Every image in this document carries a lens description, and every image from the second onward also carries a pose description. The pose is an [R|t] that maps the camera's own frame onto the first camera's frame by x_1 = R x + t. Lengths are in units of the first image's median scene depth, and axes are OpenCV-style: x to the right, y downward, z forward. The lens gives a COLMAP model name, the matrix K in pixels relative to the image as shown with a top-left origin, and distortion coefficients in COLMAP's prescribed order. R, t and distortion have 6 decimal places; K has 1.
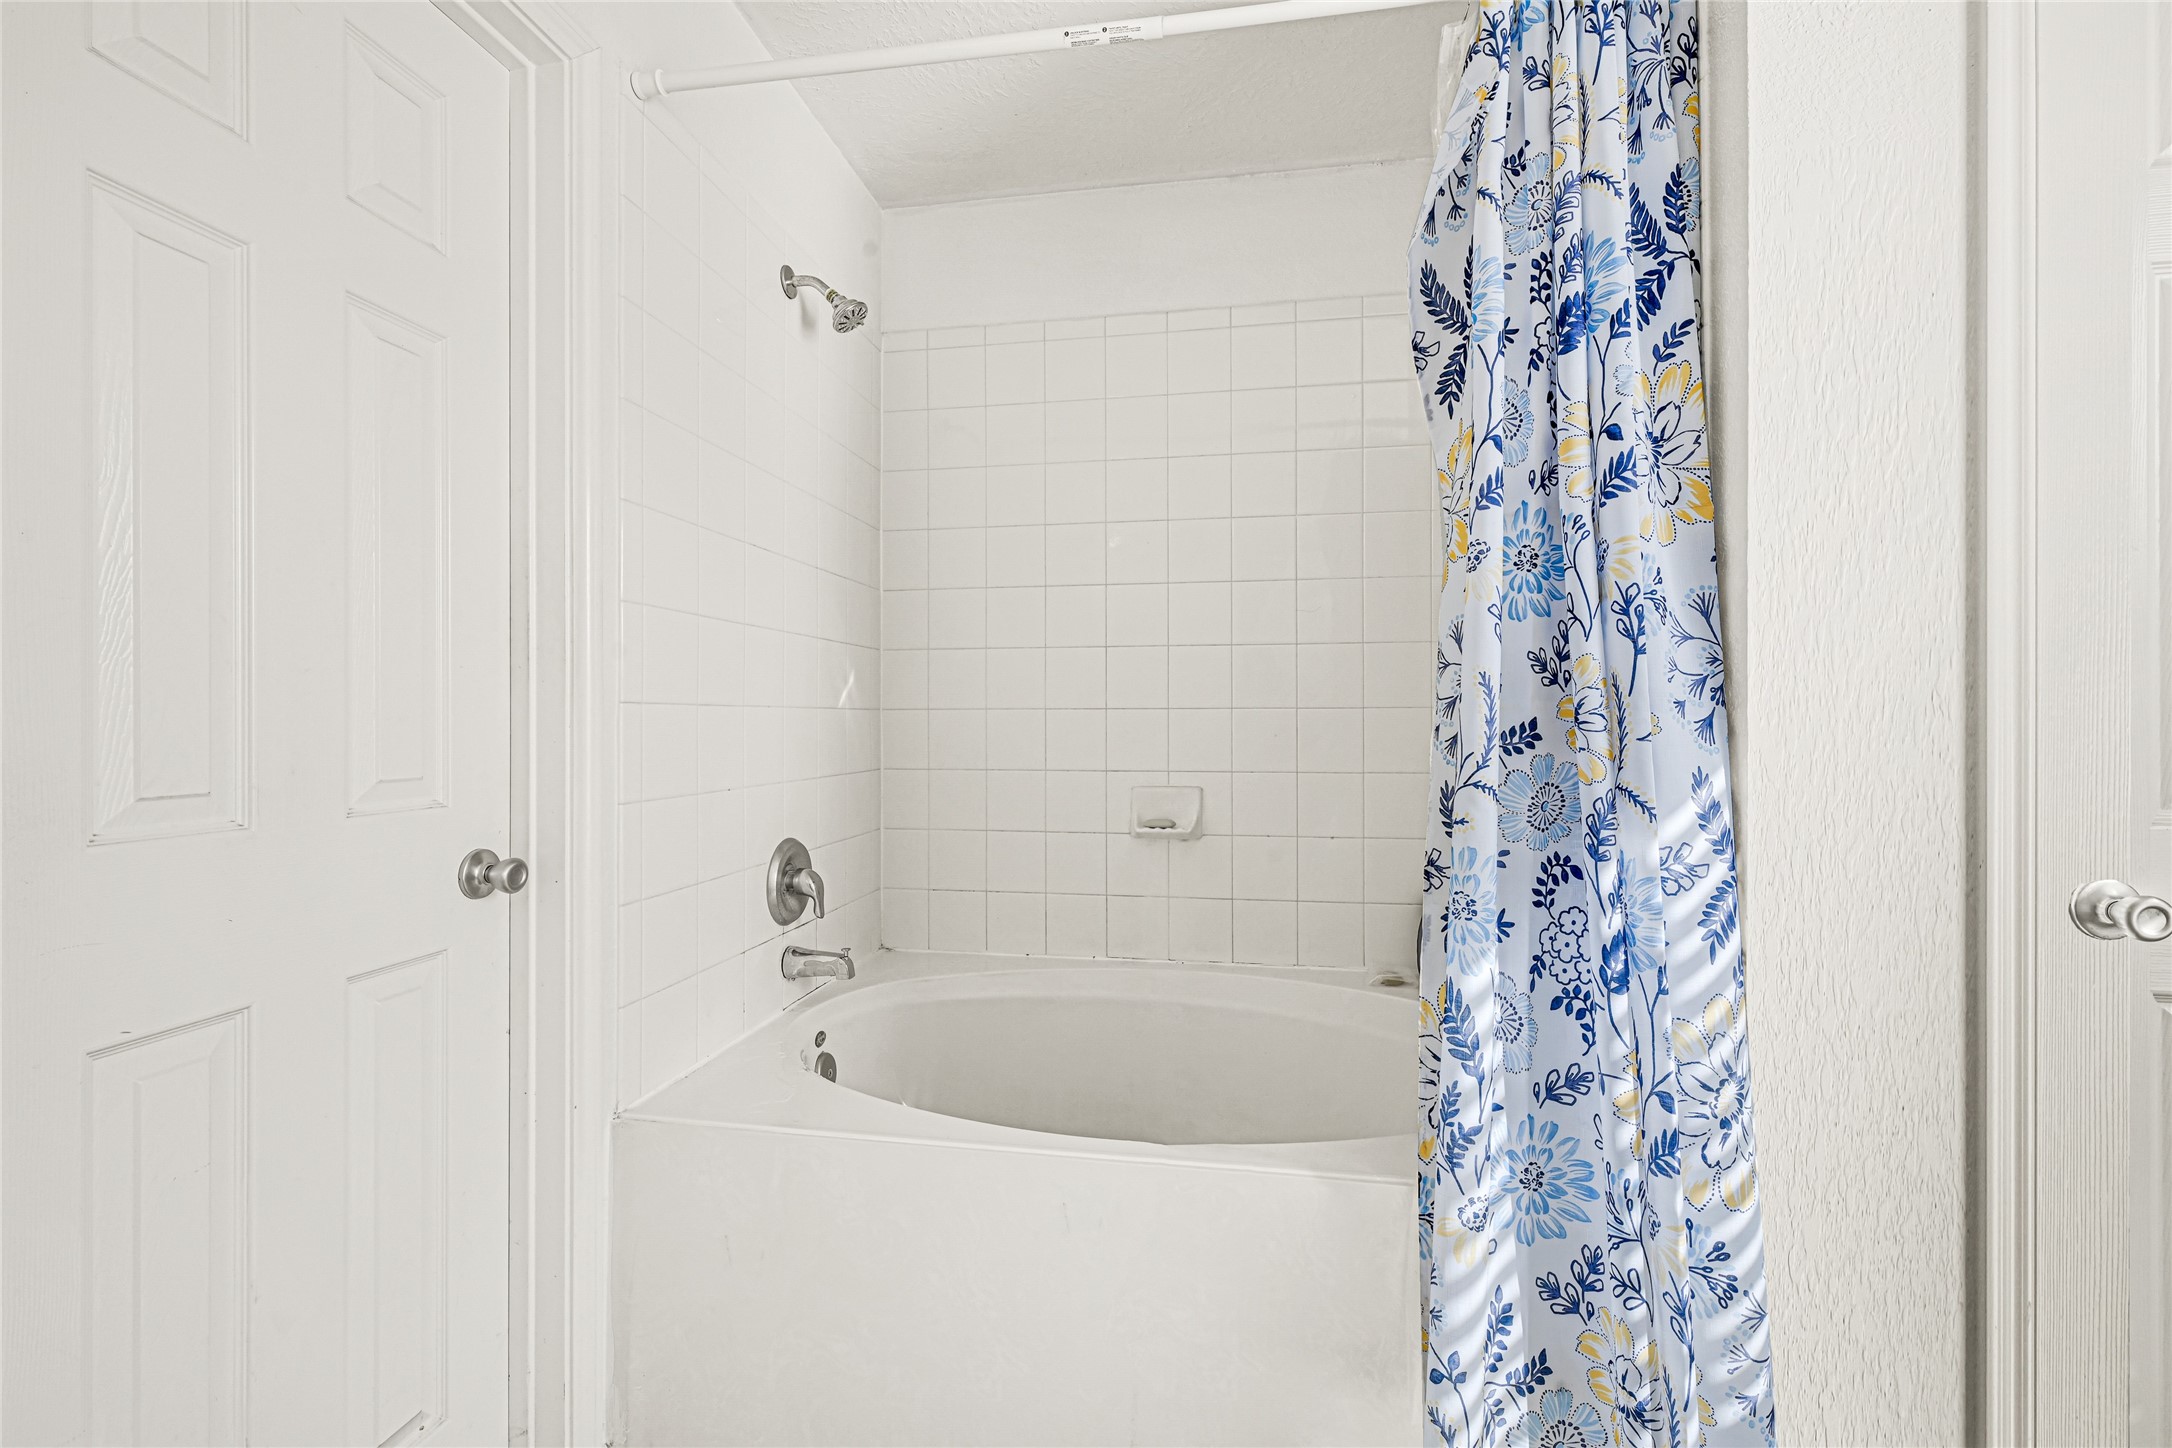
lens RADIAL K [[889.4, 0, 1090.8], [0, 889.4, 718.8], [0, 0, 1]] dist [0.001711, -0.000752]
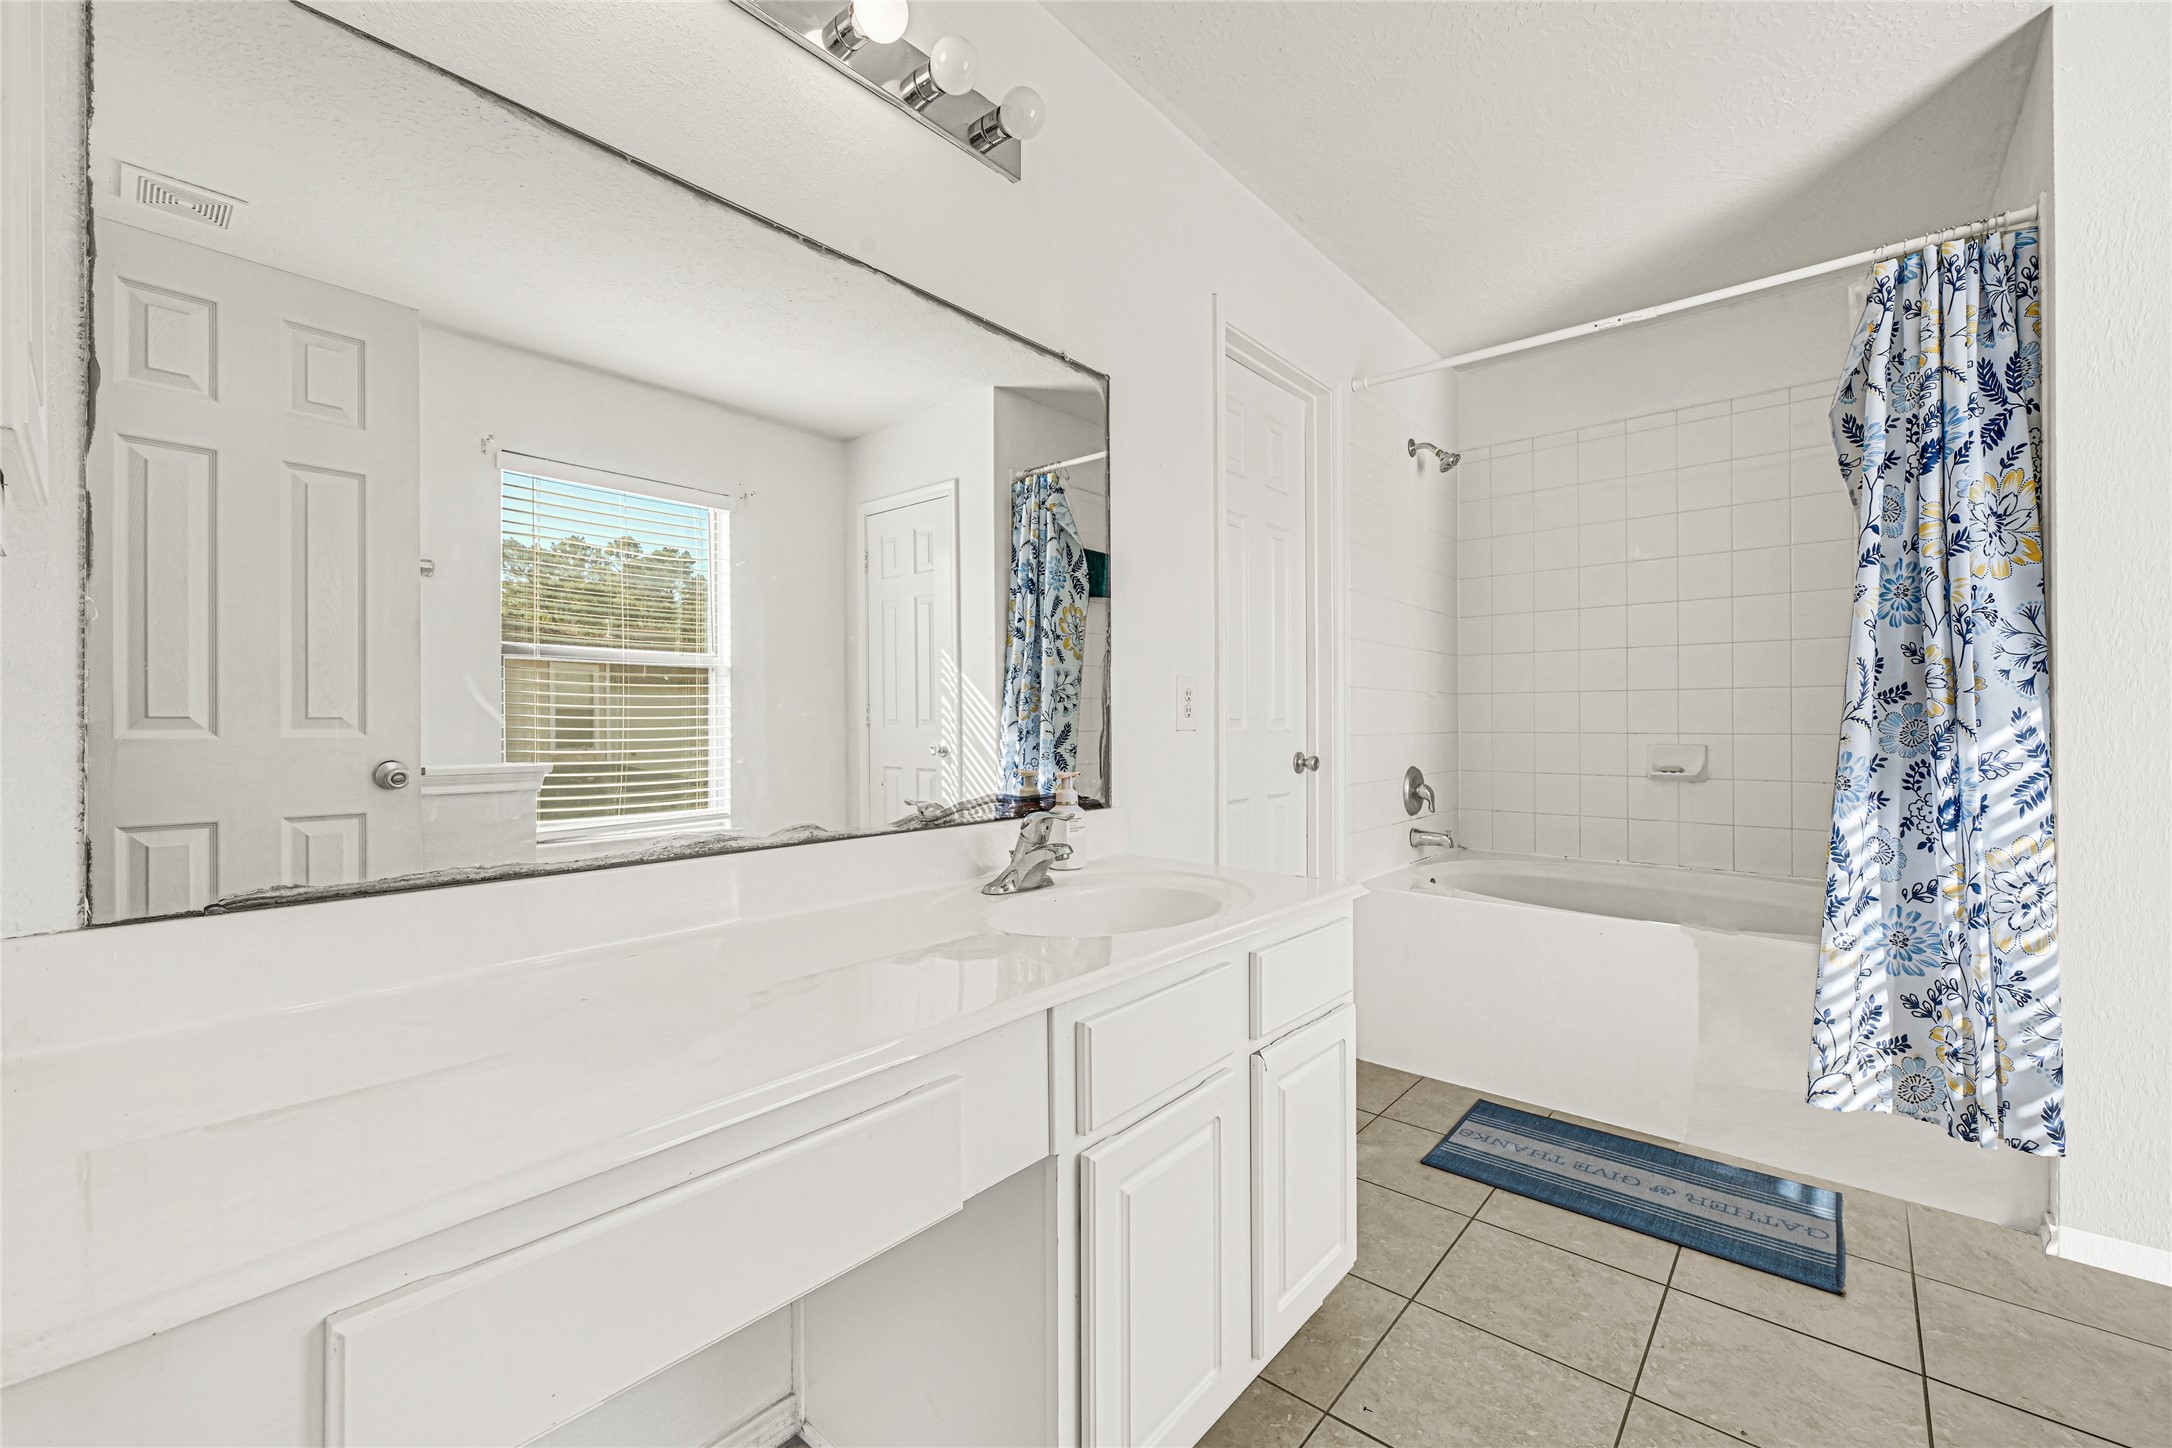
lens RADIAL K [[889.4, 0, 1082.5], [0, 889.4, 723.7], [0, 0, 1]] dist [0.001711, -0.000752]
pose [[0.854211, -0.001226, -0.519925, 0.025949], [0.002394, 0.999996, 0.001575, 0.075349], [0.519921, -0.002590, 0.854210, -1.364612]]
